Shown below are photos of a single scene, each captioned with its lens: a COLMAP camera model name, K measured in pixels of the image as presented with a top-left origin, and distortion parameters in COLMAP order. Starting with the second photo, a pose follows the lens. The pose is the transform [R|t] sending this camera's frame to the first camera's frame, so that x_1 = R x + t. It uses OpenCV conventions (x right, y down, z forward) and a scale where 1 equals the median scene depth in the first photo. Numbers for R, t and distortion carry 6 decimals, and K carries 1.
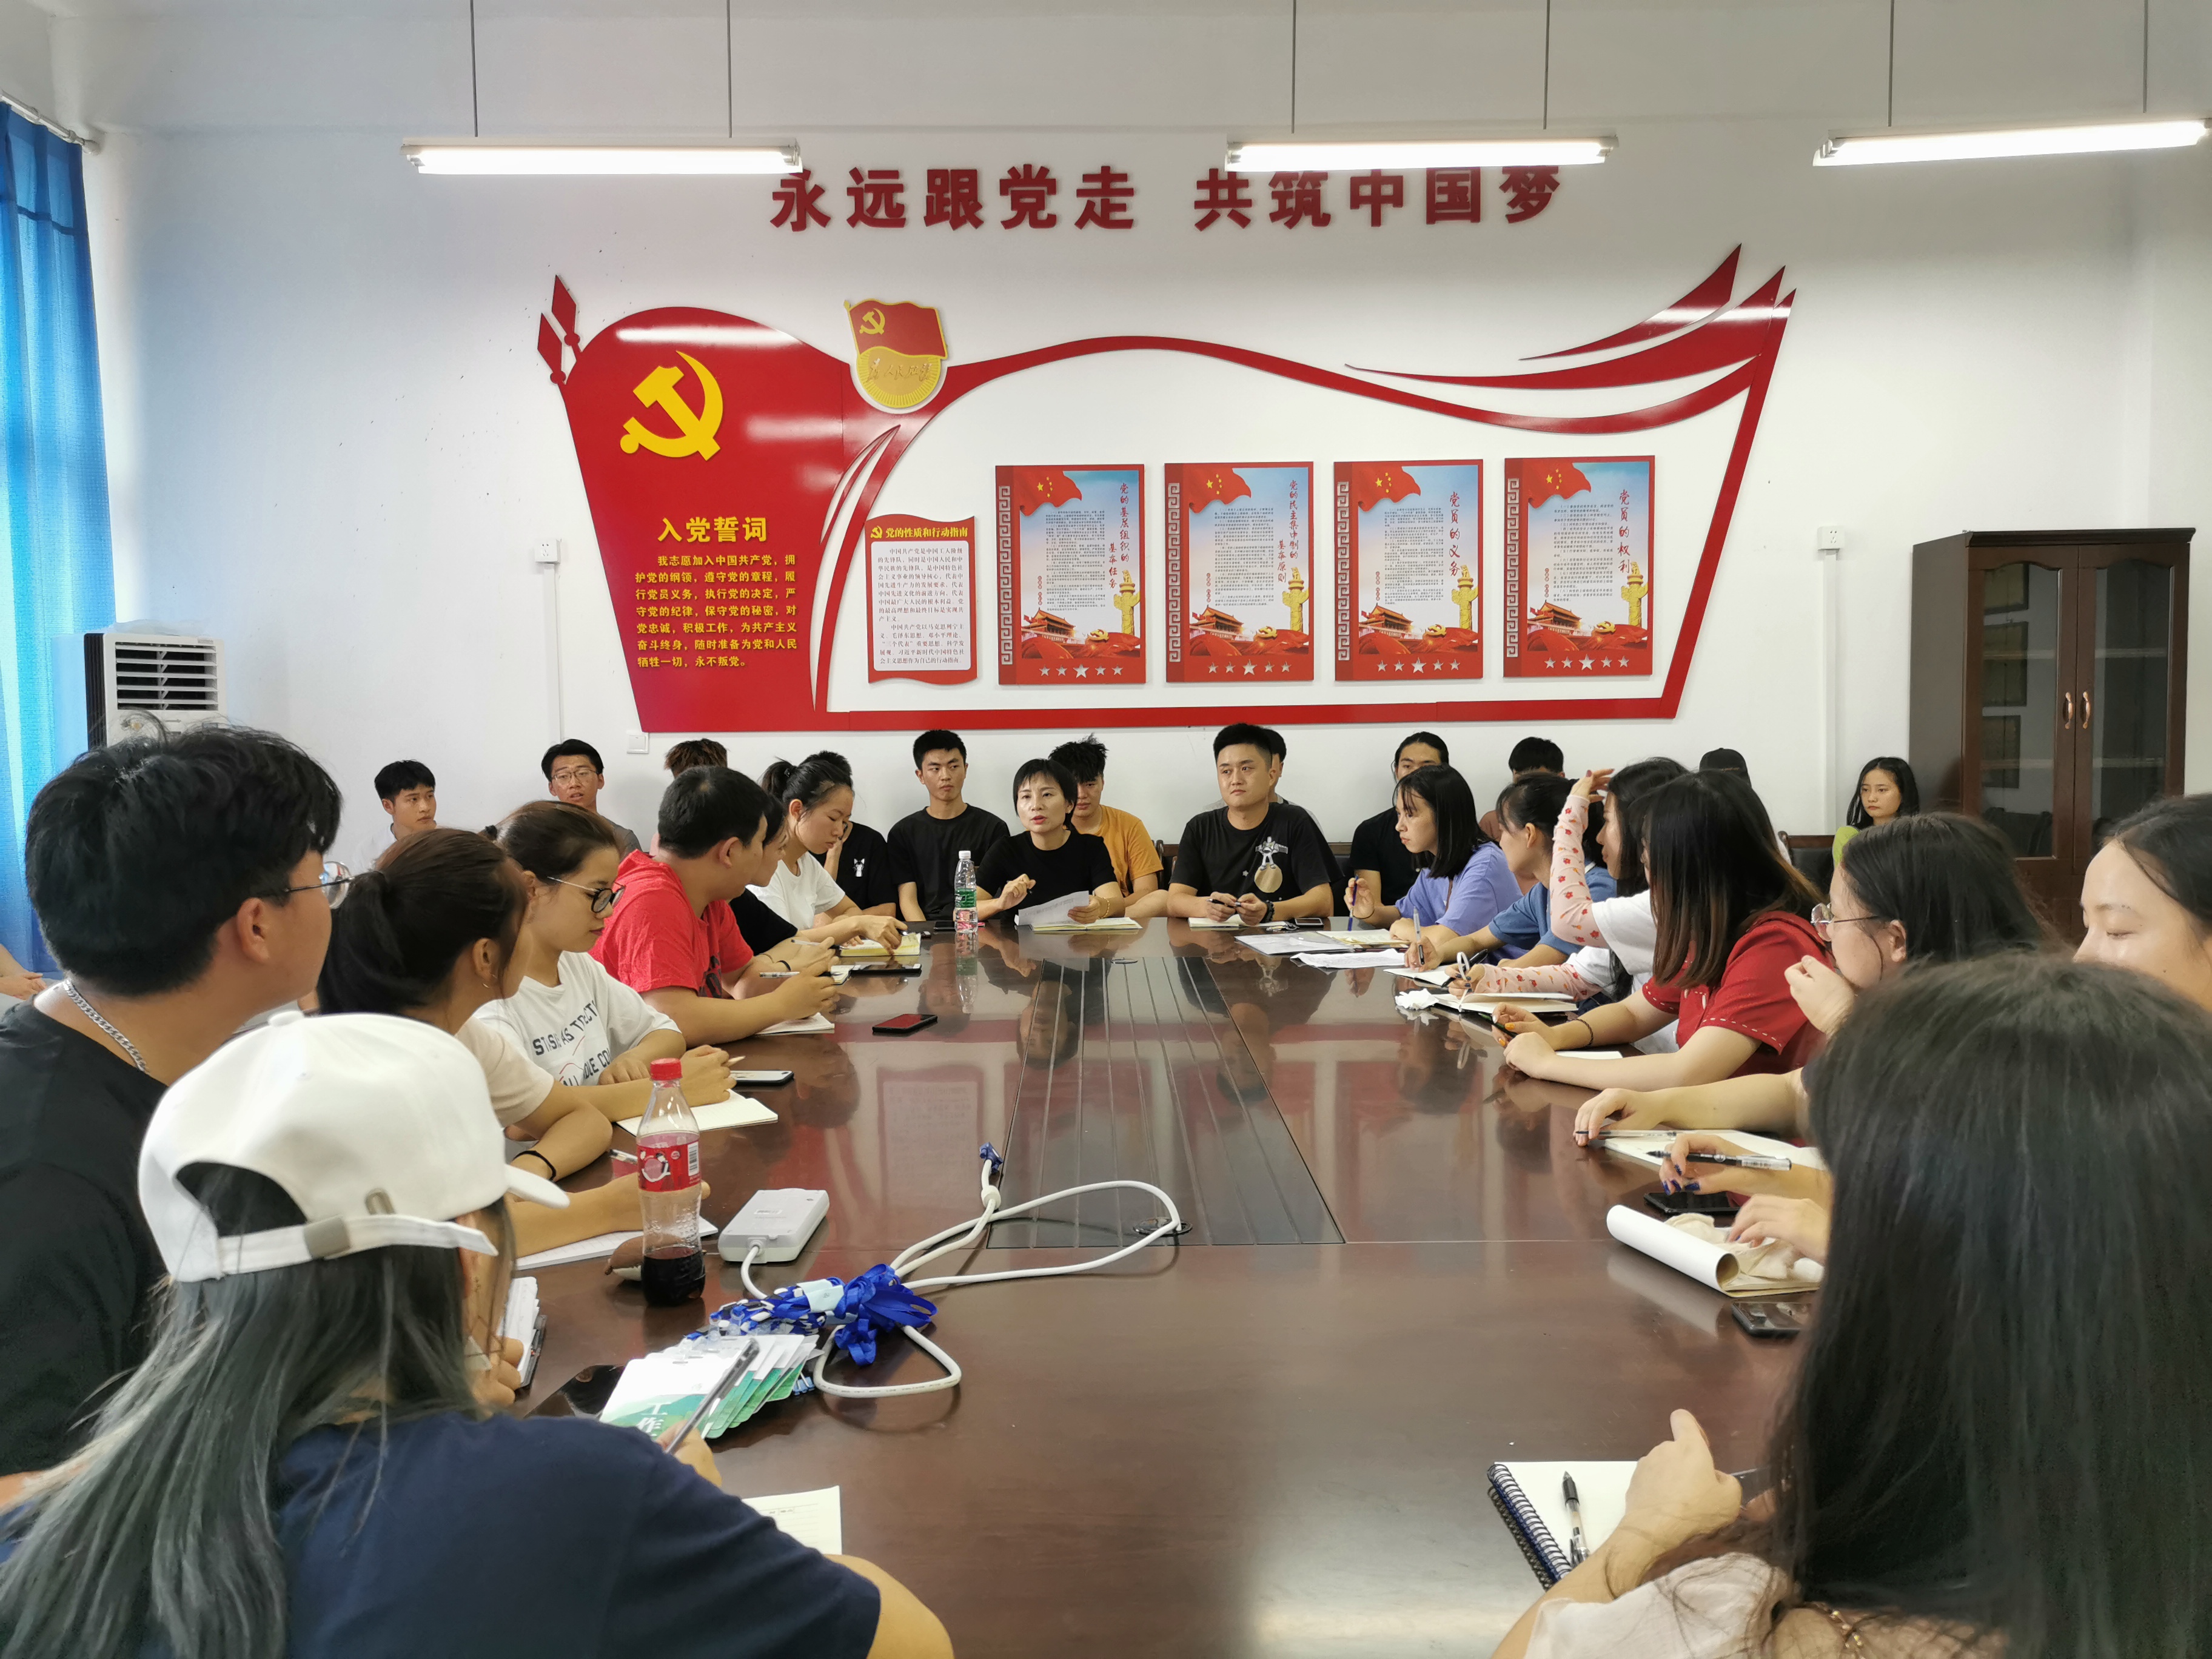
lens RADIAL K [[1699.7, 0, 1132.7], [0, 1699.7, 816.5], [0, 0, 1]] dist [0.066600, -0.016487]
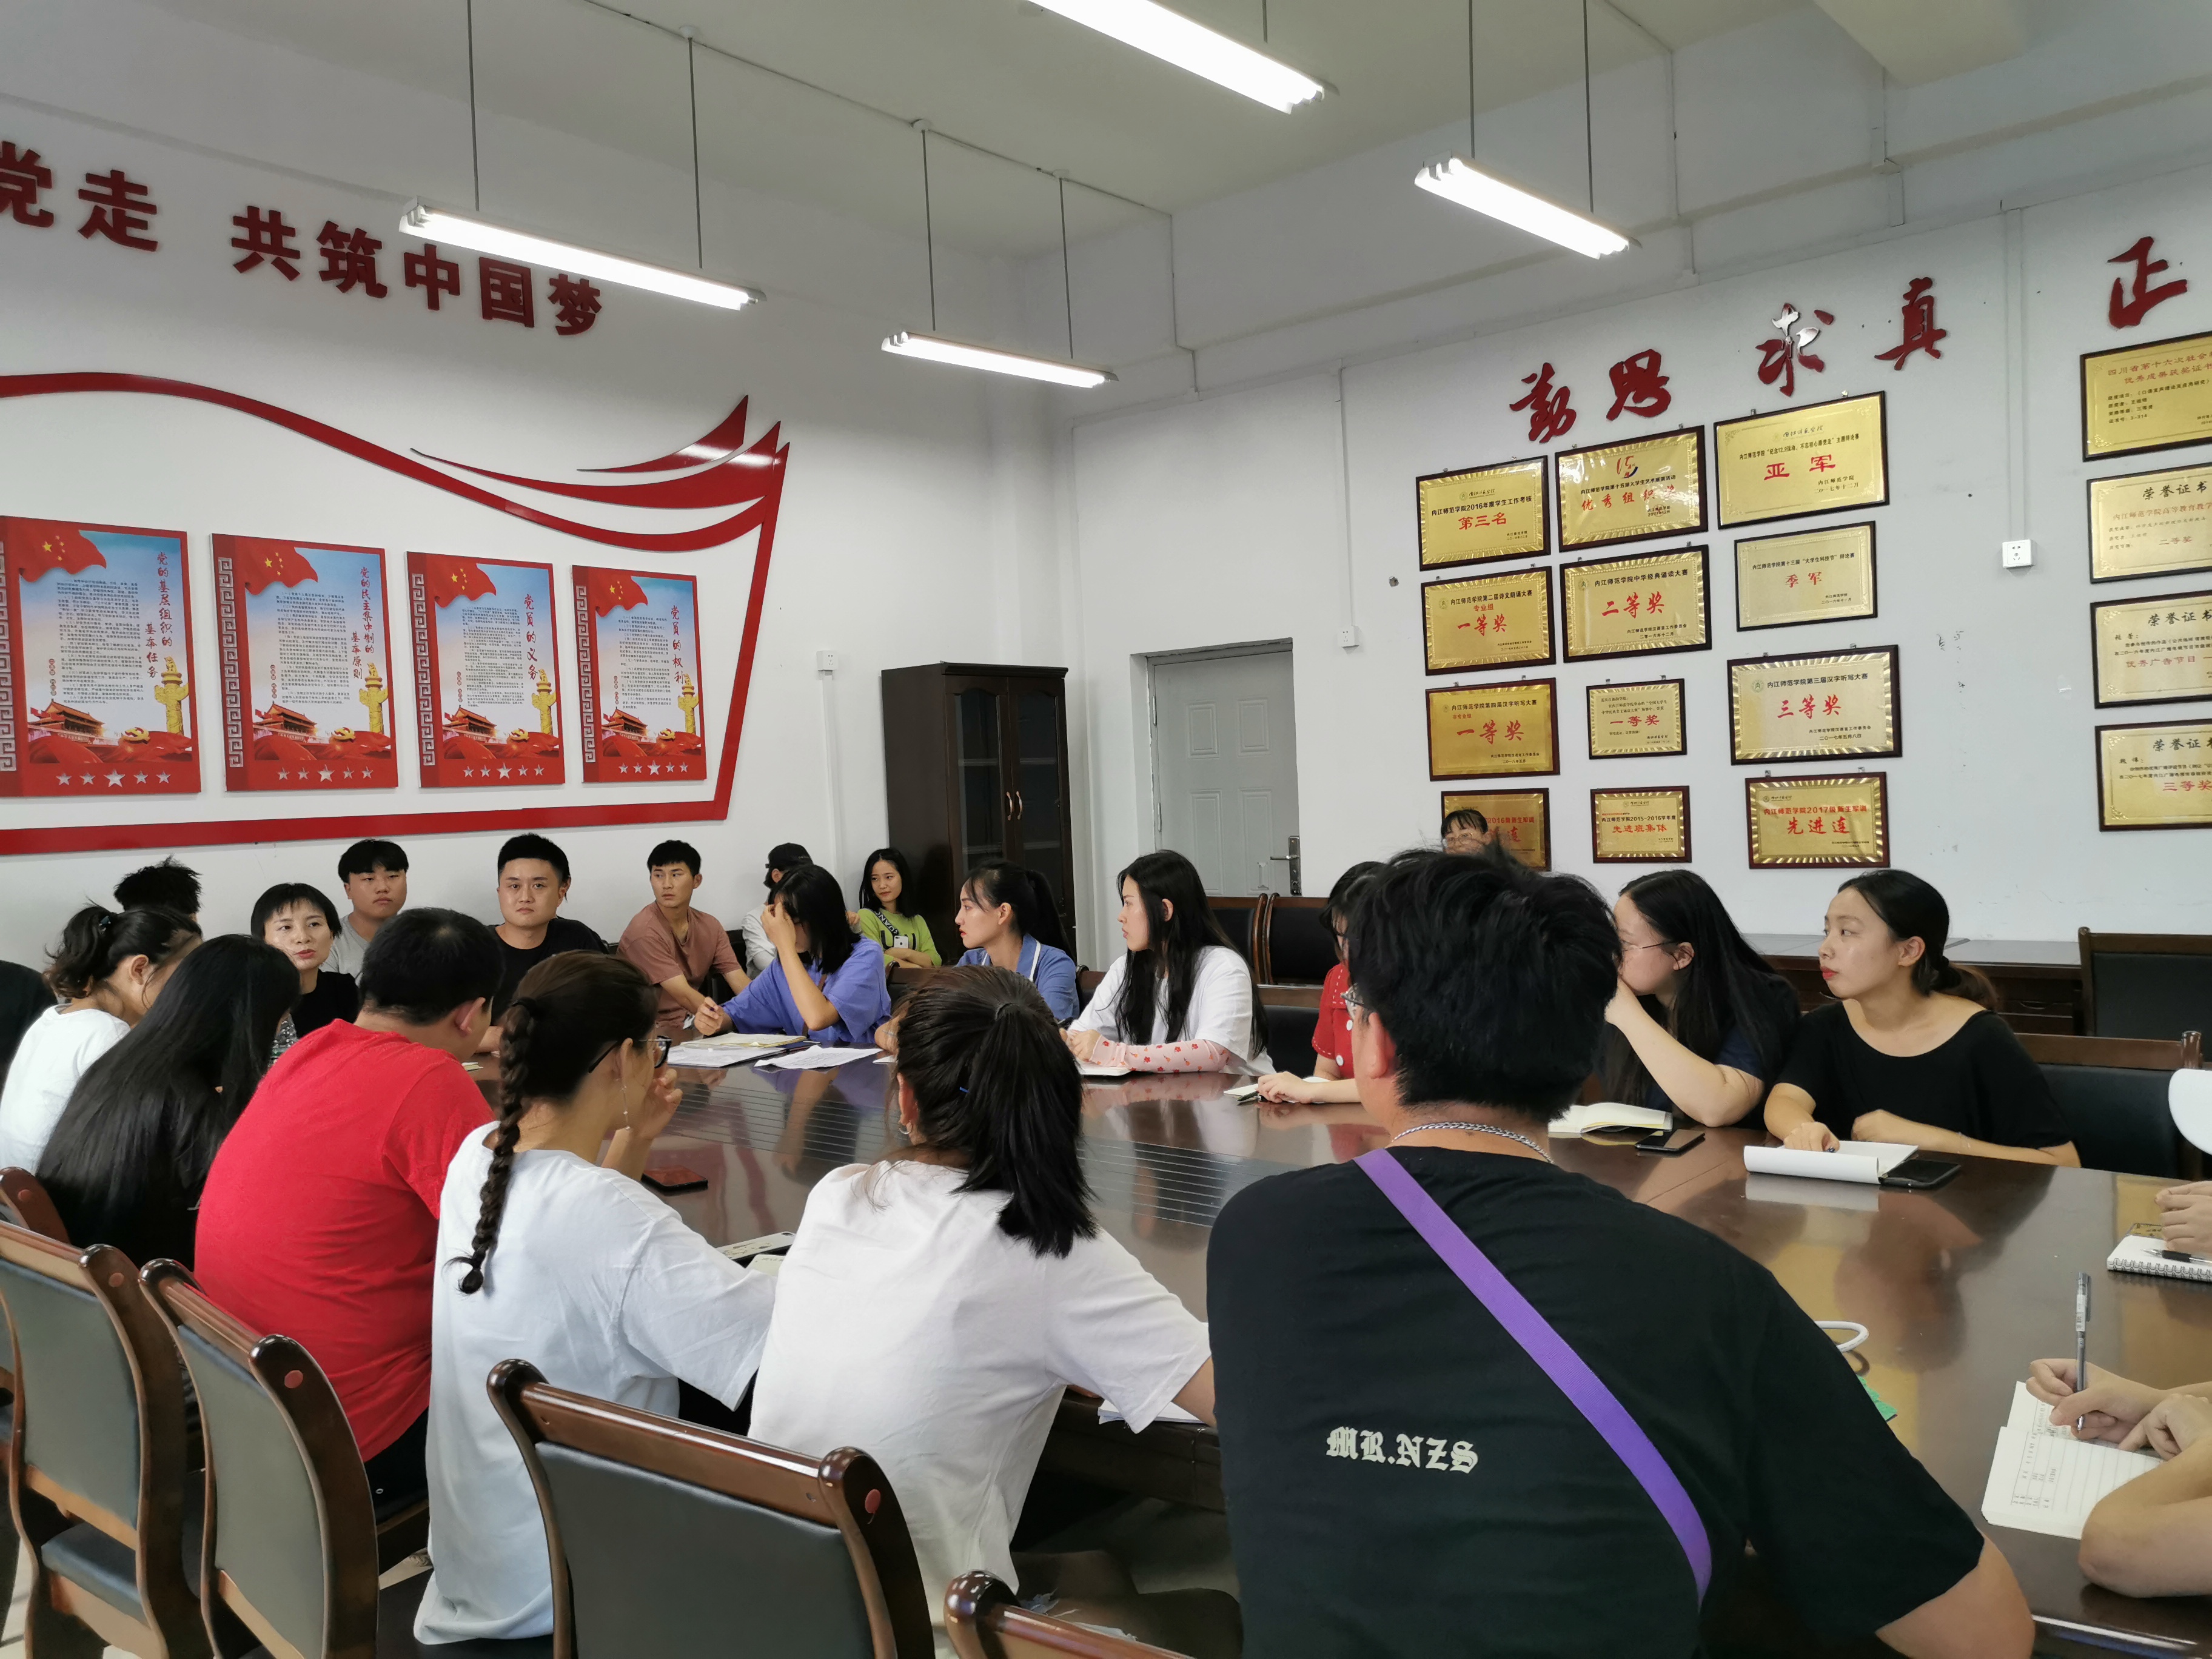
lens RADIAL K [[1699.7, 0, 1084.3], [0, 1699.7, 824.4], [0, 0, 1]] dist [0.066600, -0.016487]
pose [[0.682513, -0.026331, 0.730399, -0.320744], [0.070767, 0.997036, -0.030185, -0.006685], [-0.727439, 0.072290, 0.682354, 0.110236]]
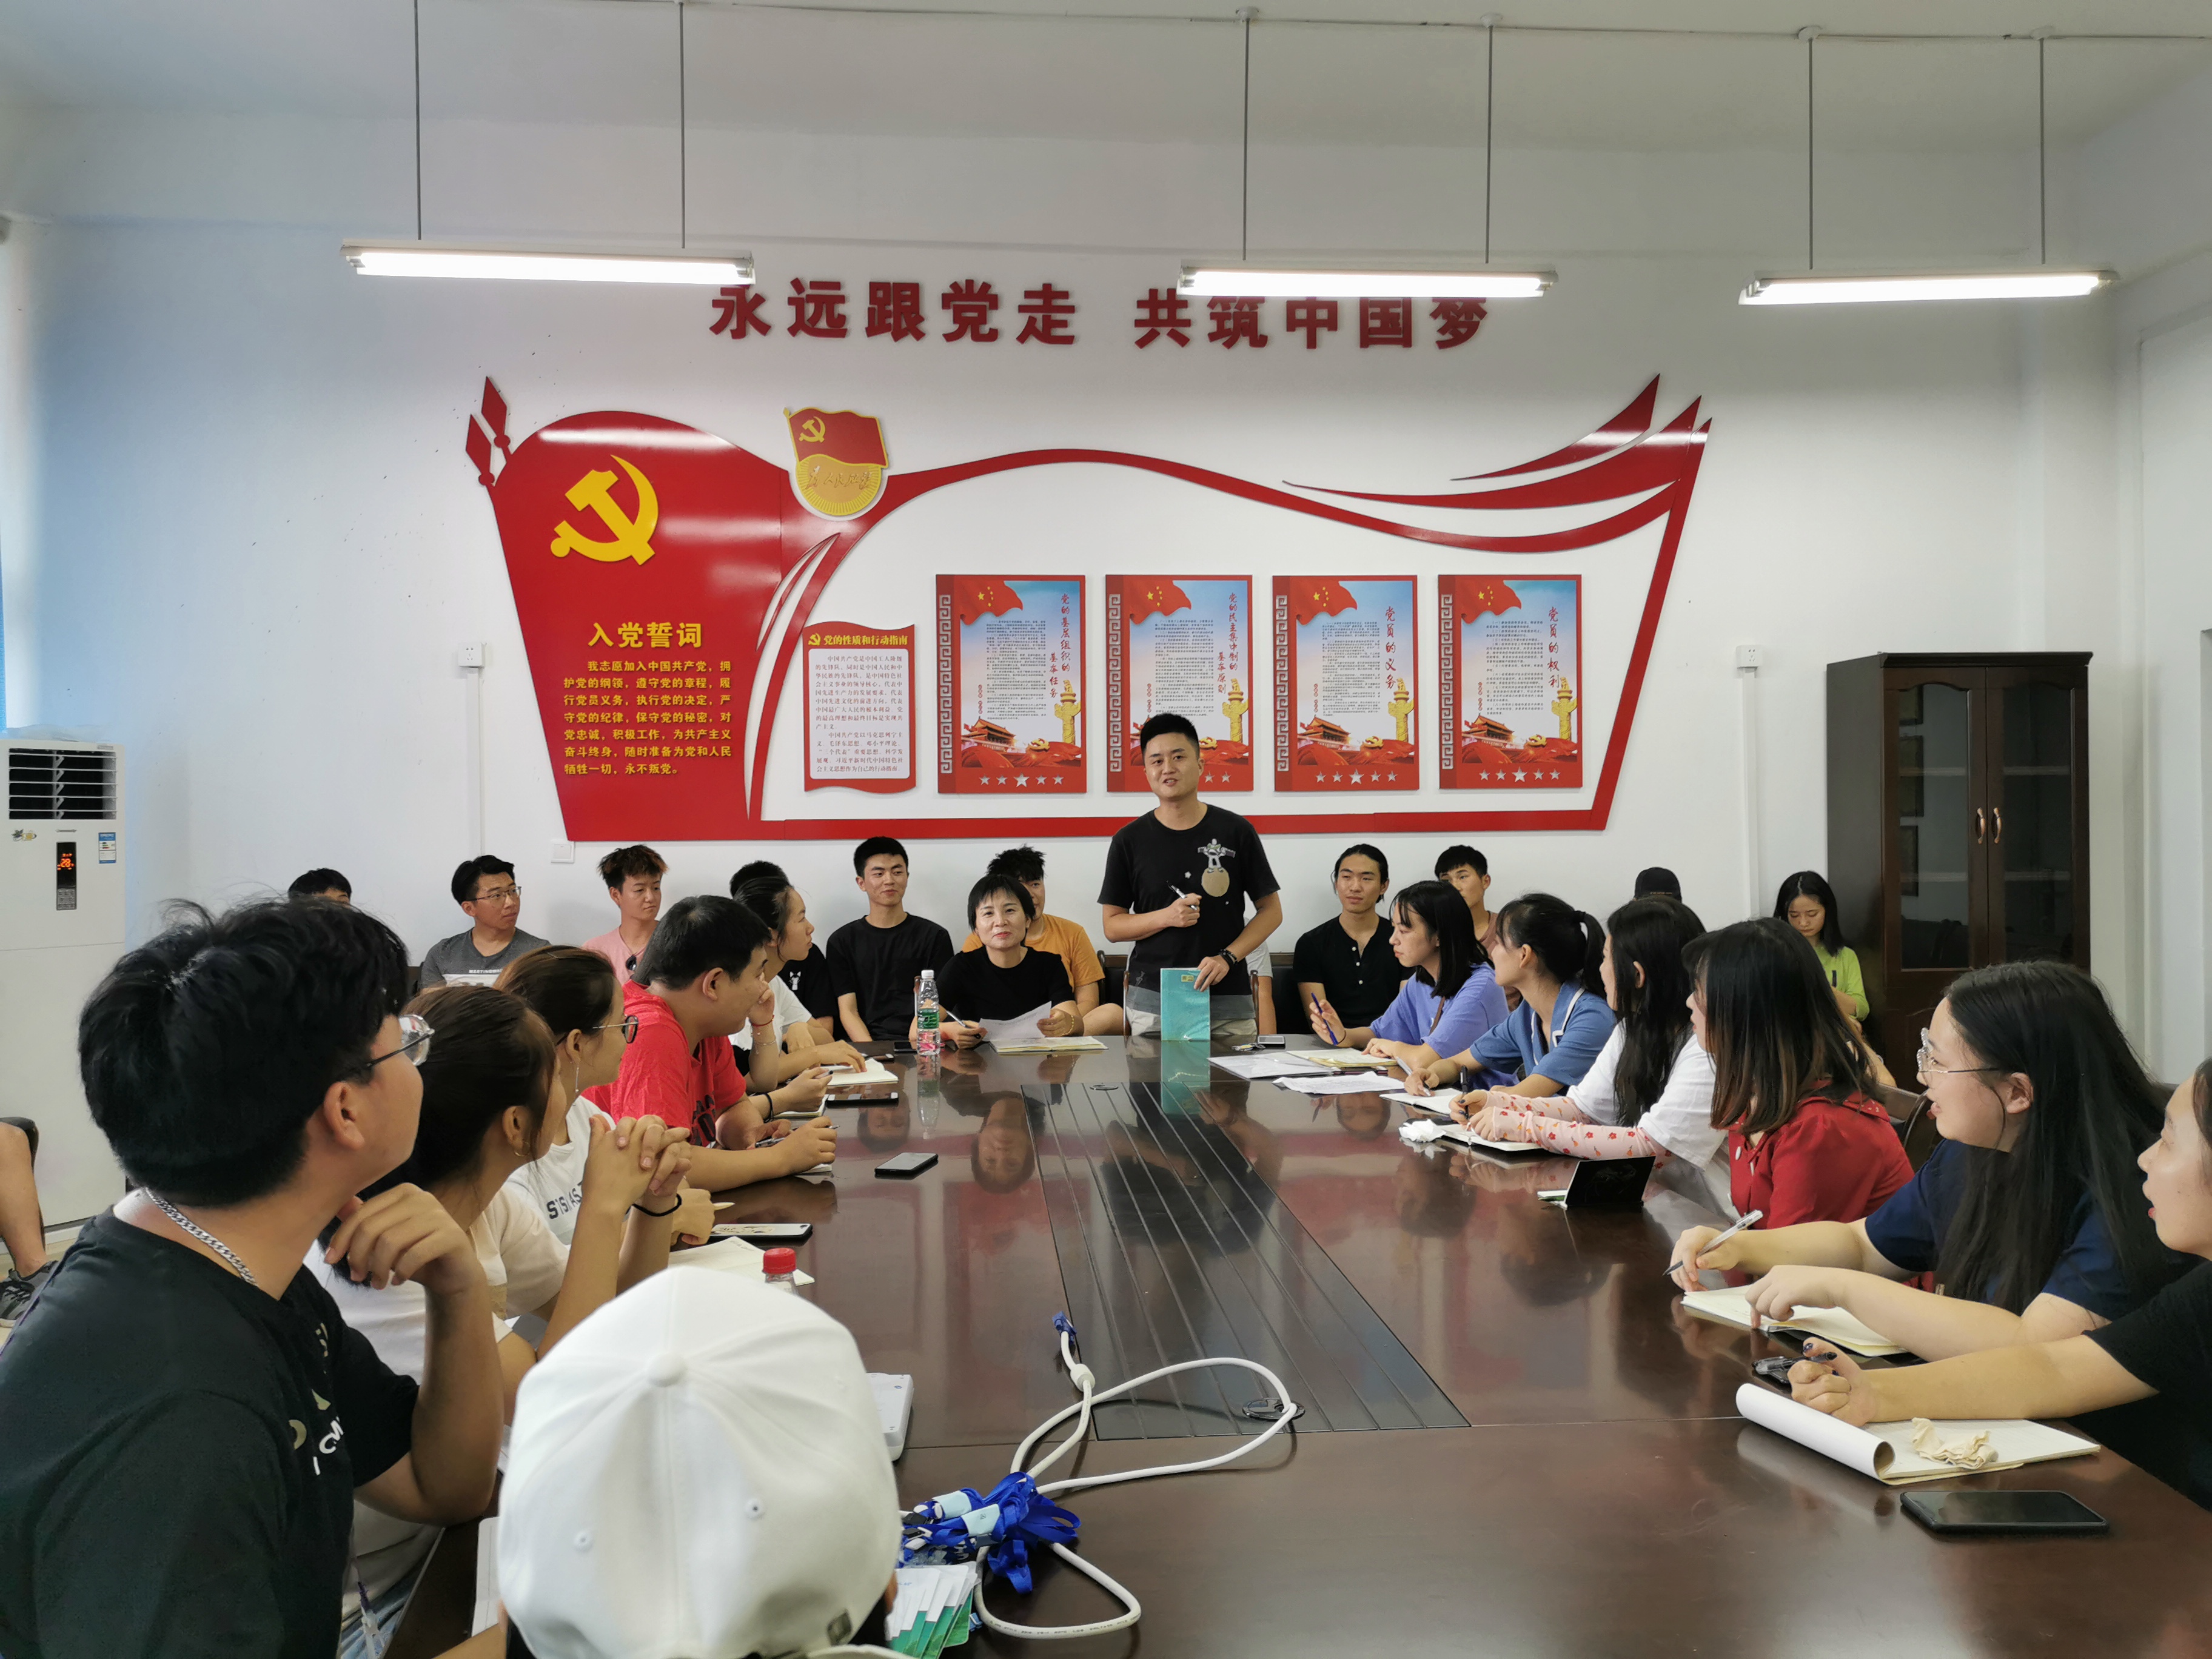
lens RADIAL K [[1699.7, 0, 1165.8], [0, 1699.7, 832.1], [0, 0, 1]] dist [0.066600, -0.016487]
pose [[0.997461, 0.003271, 0.071142, -0.016821], [0.000317, 0.998731, -0.050367, -0.005041], [-0.071216, 0.050262, 0.996194, 0.005255]]
